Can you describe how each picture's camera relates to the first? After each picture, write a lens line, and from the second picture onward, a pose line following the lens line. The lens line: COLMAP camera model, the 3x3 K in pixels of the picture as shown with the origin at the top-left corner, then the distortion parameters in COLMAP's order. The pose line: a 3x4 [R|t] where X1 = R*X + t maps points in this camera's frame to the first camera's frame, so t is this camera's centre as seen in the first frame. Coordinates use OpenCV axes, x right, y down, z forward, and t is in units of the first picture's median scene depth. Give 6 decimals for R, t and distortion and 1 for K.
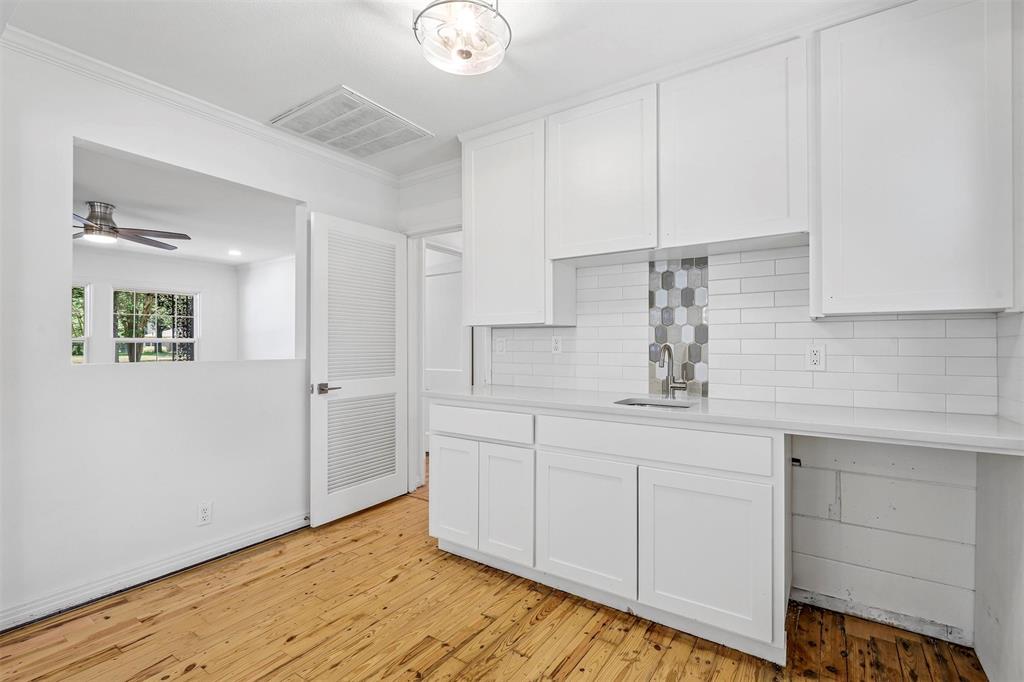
lens RADIAL K [[461.9, 0, 509.6], [0, 461.9, 343.1], [0, 0, 1]] dist [0.001192, -0.000328]
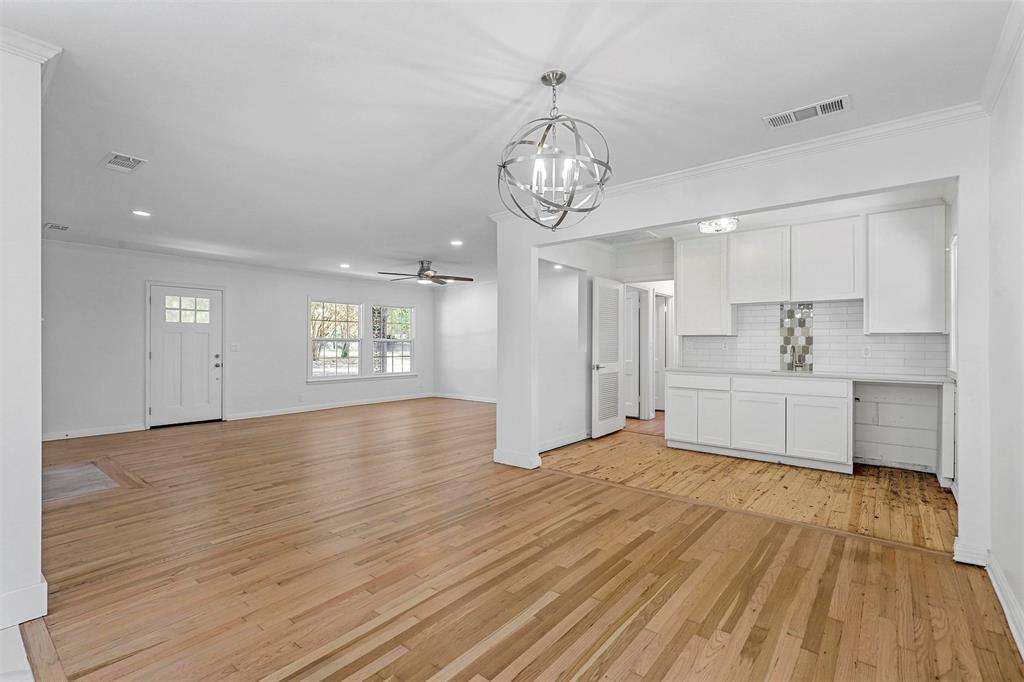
lens RADIAL K [[461.9, 0, 509.6], [0, 461.9, 343.1], [0, 0, 1]] dist [0.001192, -0.000328]
pose [[0.995960, 0.003405, -0.089728, -0.745791], [-0.003087, 0.999988, 0.003680, -0.011780], [0.089739, -0.003388, 0.995960, -1.200816]]
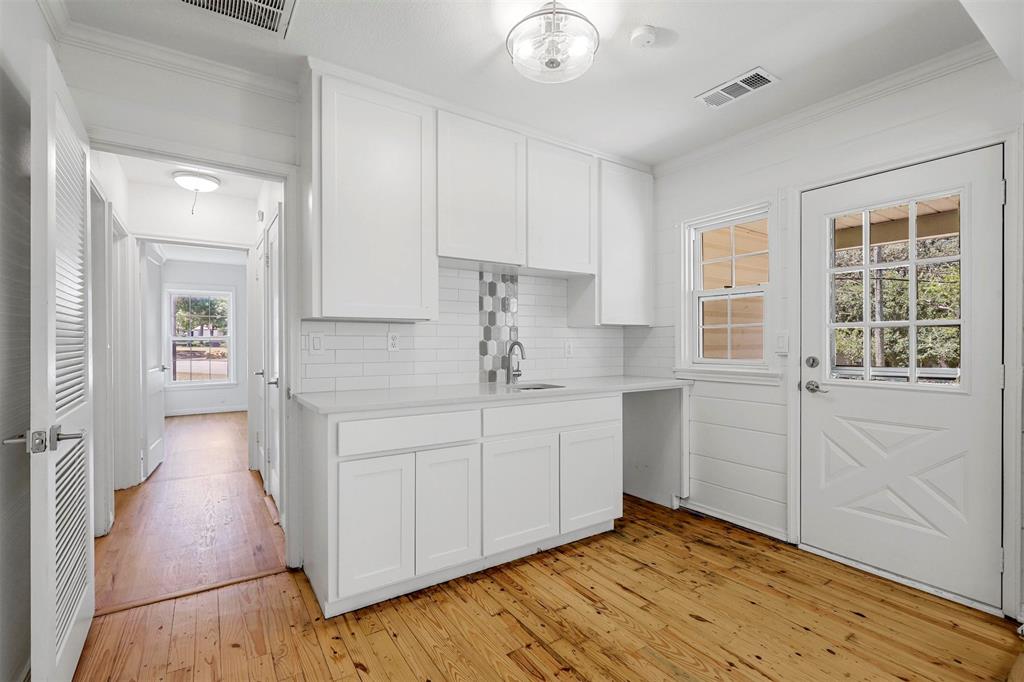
lens RADIAL K [[461.9, 0, 509.6], [0, 461.9, 343.1], [0, 0, 1]] dist [0.001192, -0.000328]
pose [[0.379612, -0.003109, 0.925141, -0.817286], [-0.002725, 0.999986, 0.004479, 0.002248], [-0.925142, -0.004222, 0.379598, 0.511708]]
